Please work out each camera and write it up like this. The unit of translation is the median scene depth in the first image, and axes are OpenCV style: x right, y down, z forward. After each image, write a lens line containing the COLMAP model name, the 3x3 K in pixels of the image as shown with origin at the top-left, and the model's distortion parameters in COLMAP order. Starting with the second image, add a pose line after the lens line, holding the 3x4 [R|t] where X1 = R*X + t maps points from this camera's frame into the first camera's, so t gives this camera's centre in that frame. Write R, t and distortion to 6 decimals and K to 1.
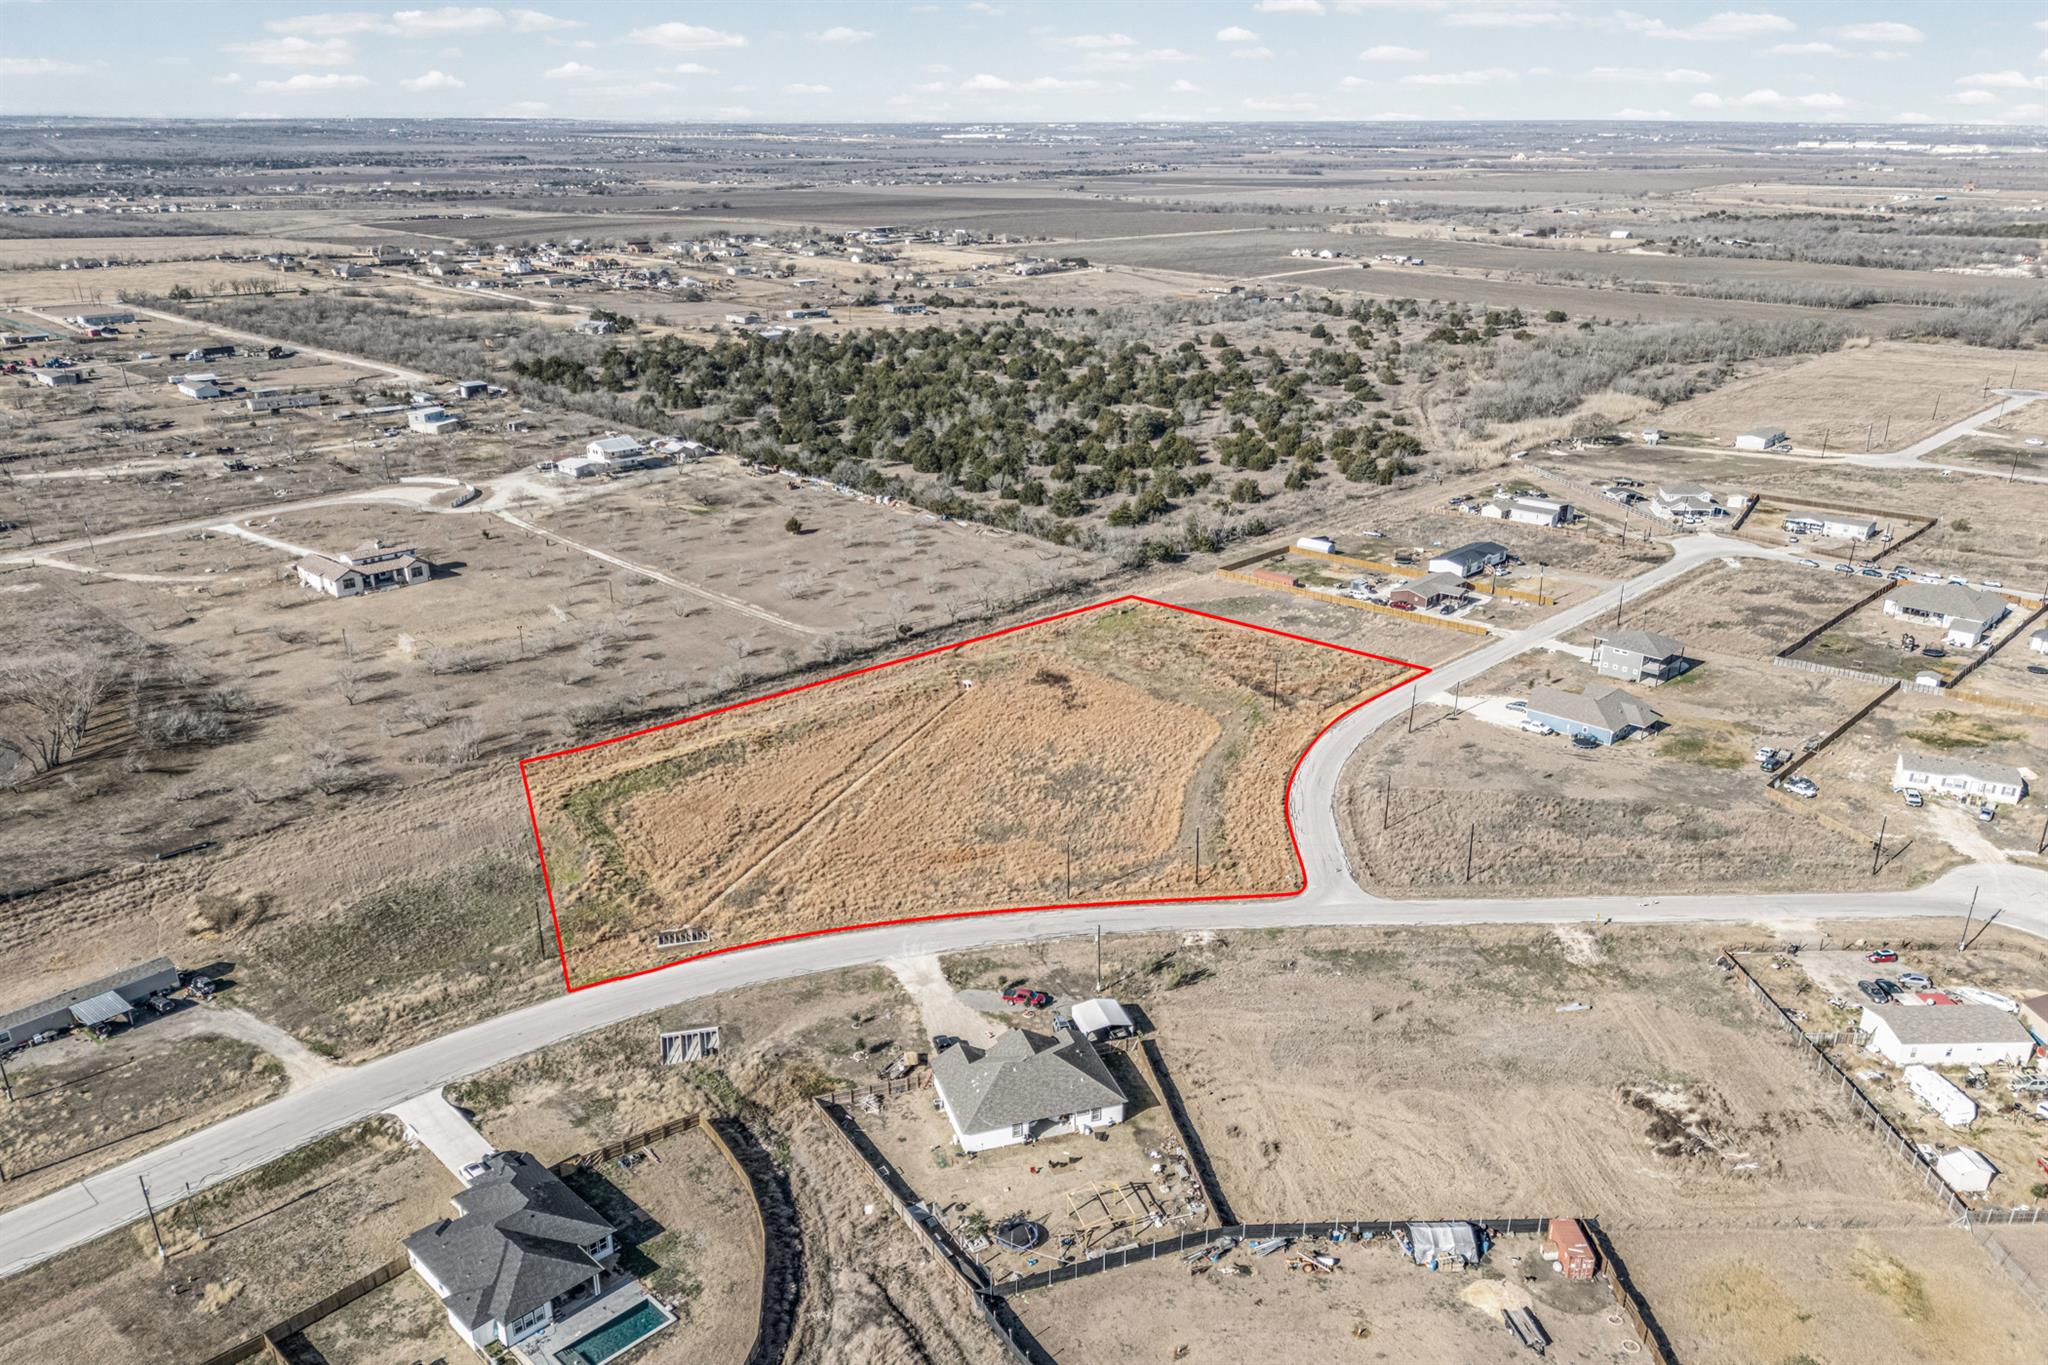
lens RADIAL K [[1487.3, 0, 1028.5], [0, 1487.3, 761.3], [0, 0, 1]] dist [0.073257, -0.061472]
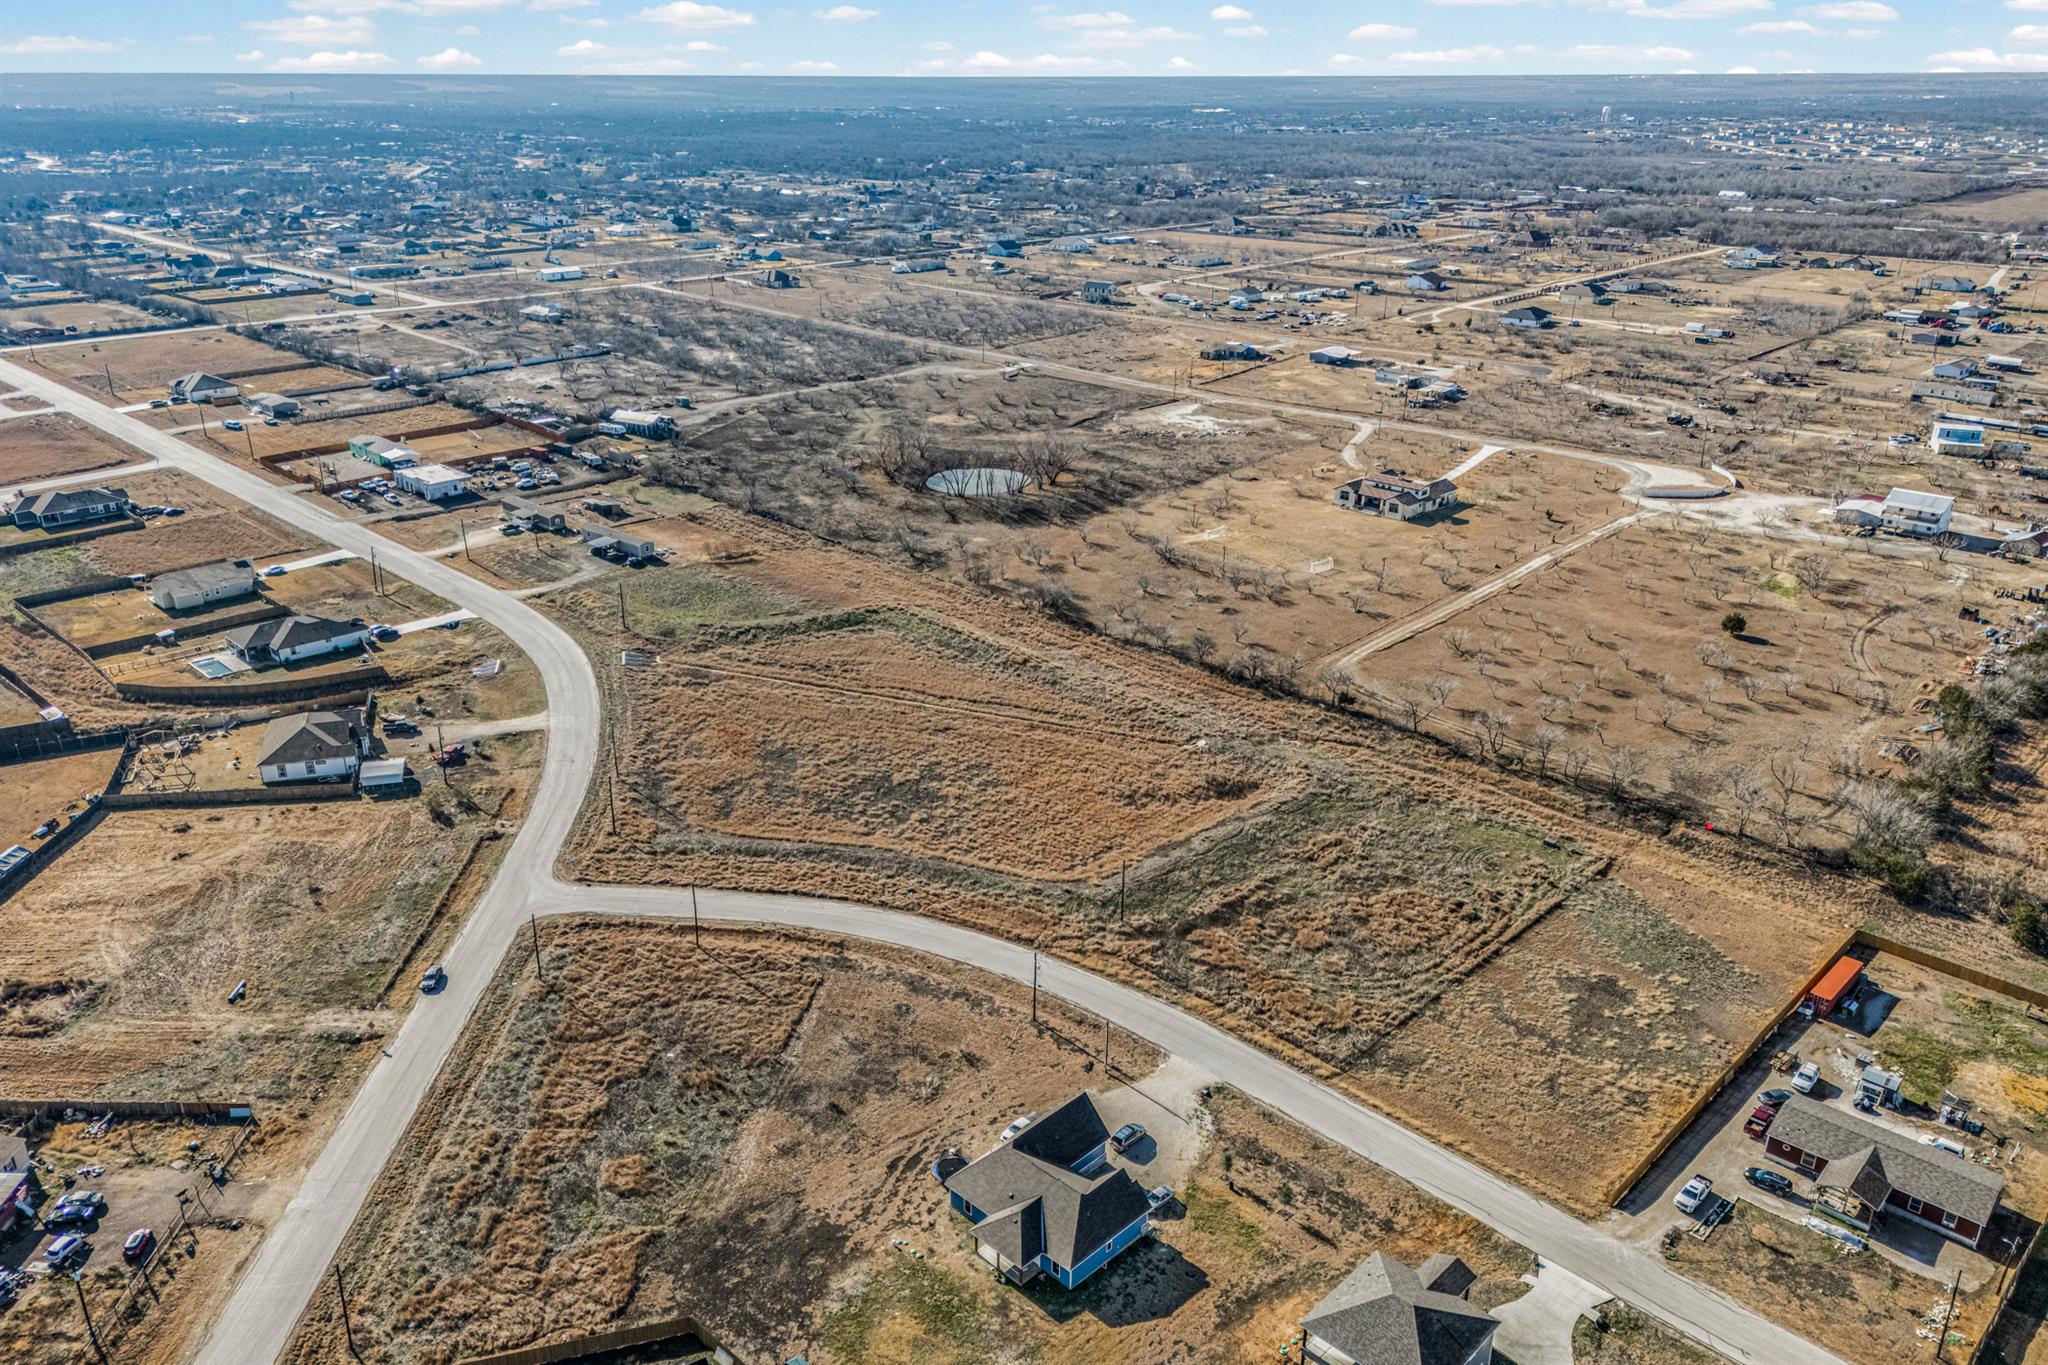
lens RADIAL K [[1524.0, 0, 1029.8], [0, 1524.0, 727.0], [0, 0, 1]] dist [0.092529, -0.110190]
pose [[-0.016229, 0.394269, -0.918852, 0.667977], [-0.396418, 0.841124, 0.367918, -0.303615], [0.917927, 0.370220, 0.142645, 0.702996]]
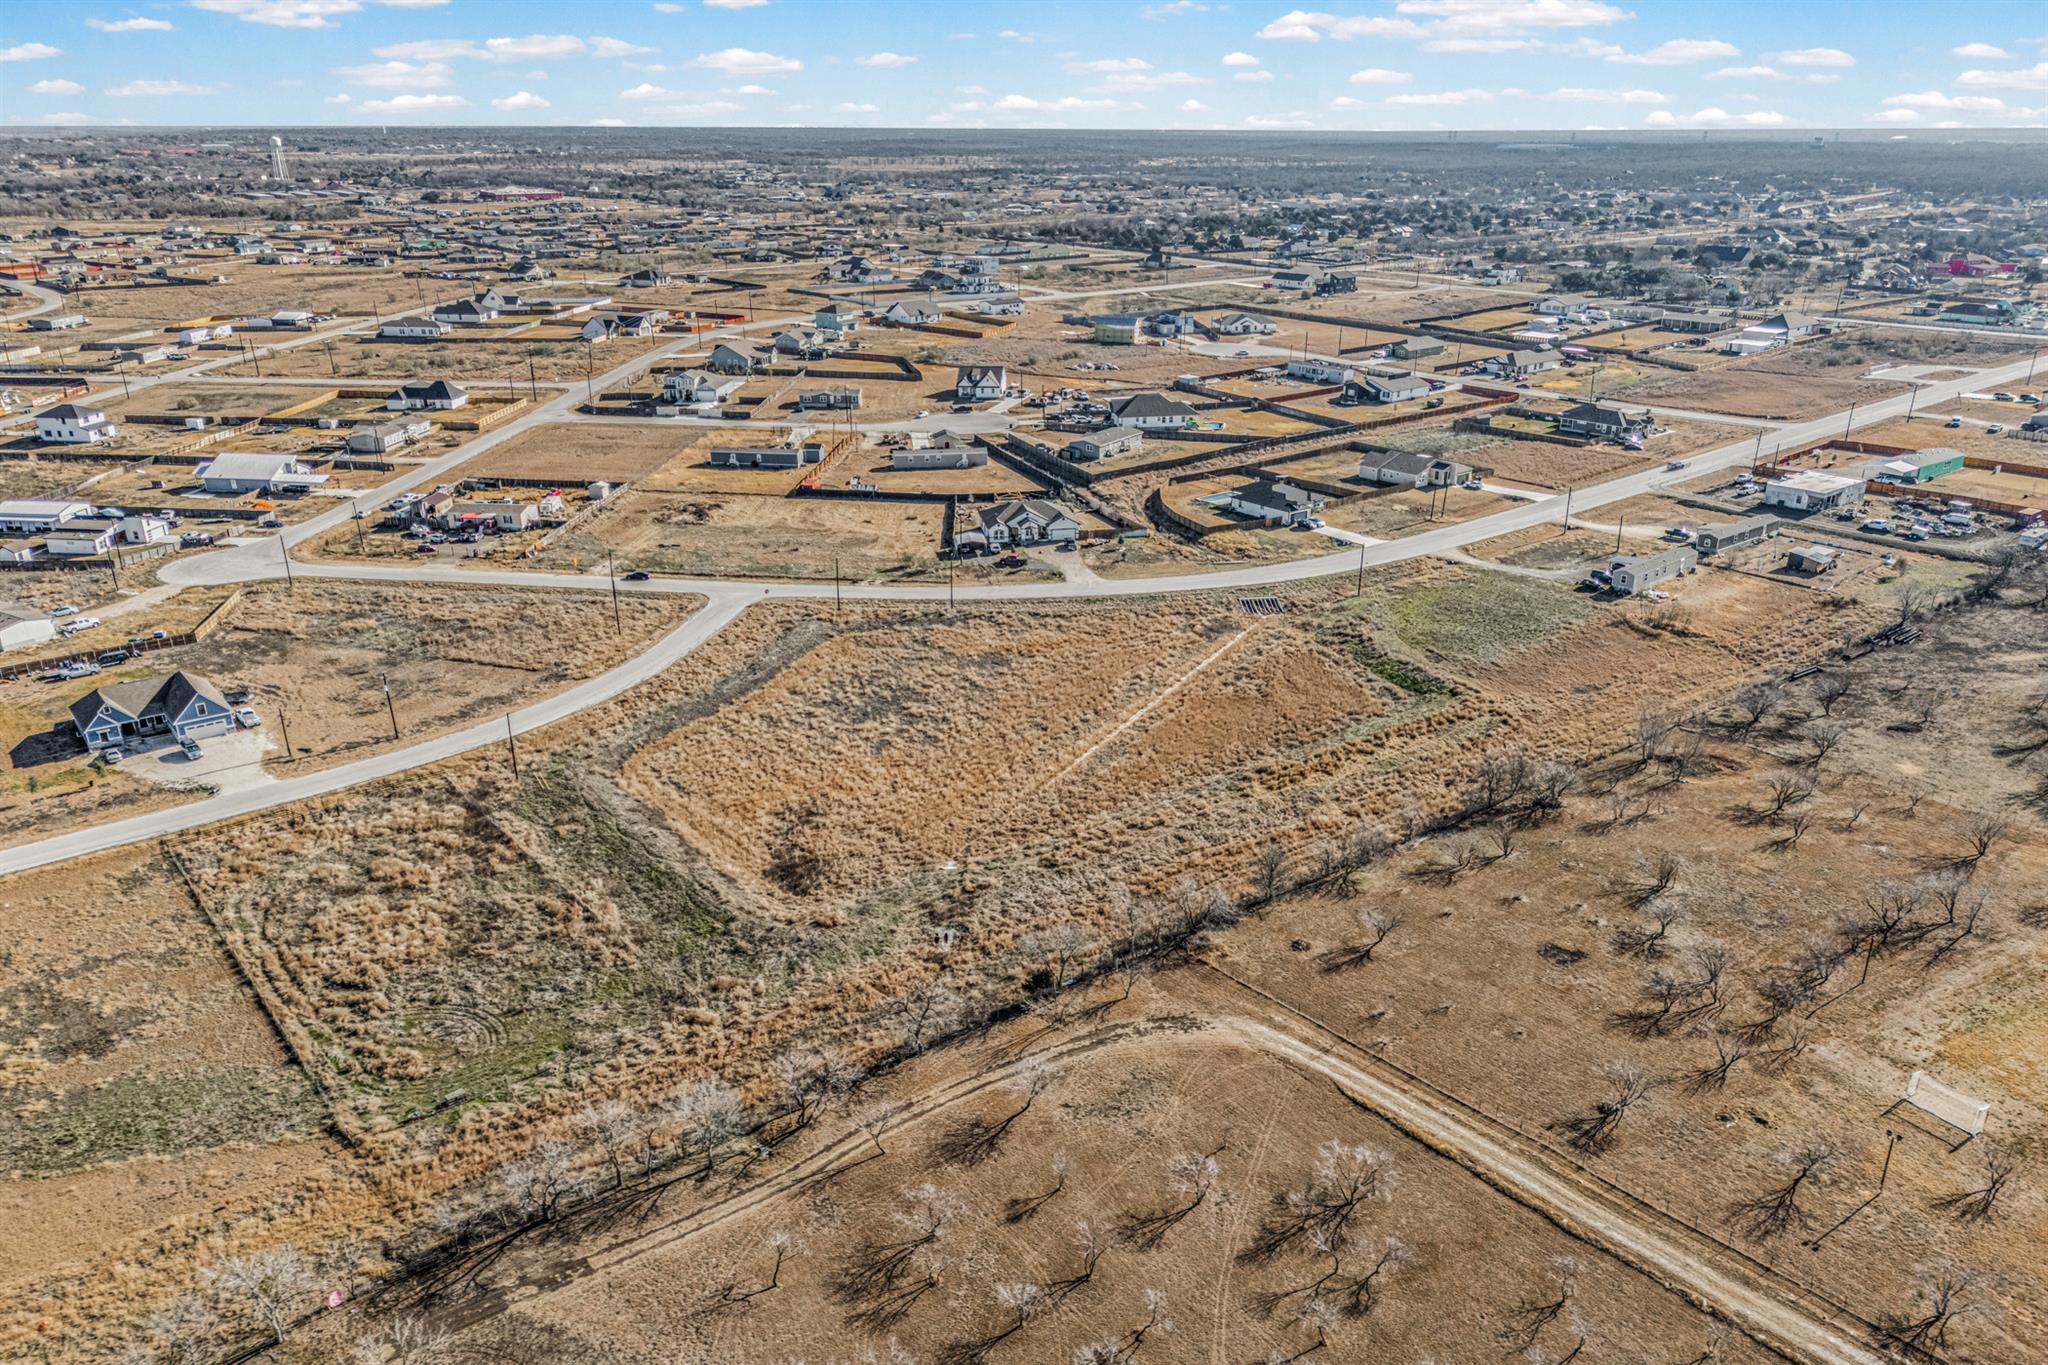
lens RADIAL K [[1487.3, 0, 1028.5], [0, 1487.3, 761.3], [0, 0, 1]] dist [0.073257, -0.061472]
pose [[-0.988572, -0.061130, 0.137797, -0.131874], [0.057511, 0.692022, 0.719582, -0.435569], [-0.139346, 0.719284, -0.680598, 1.209785]]
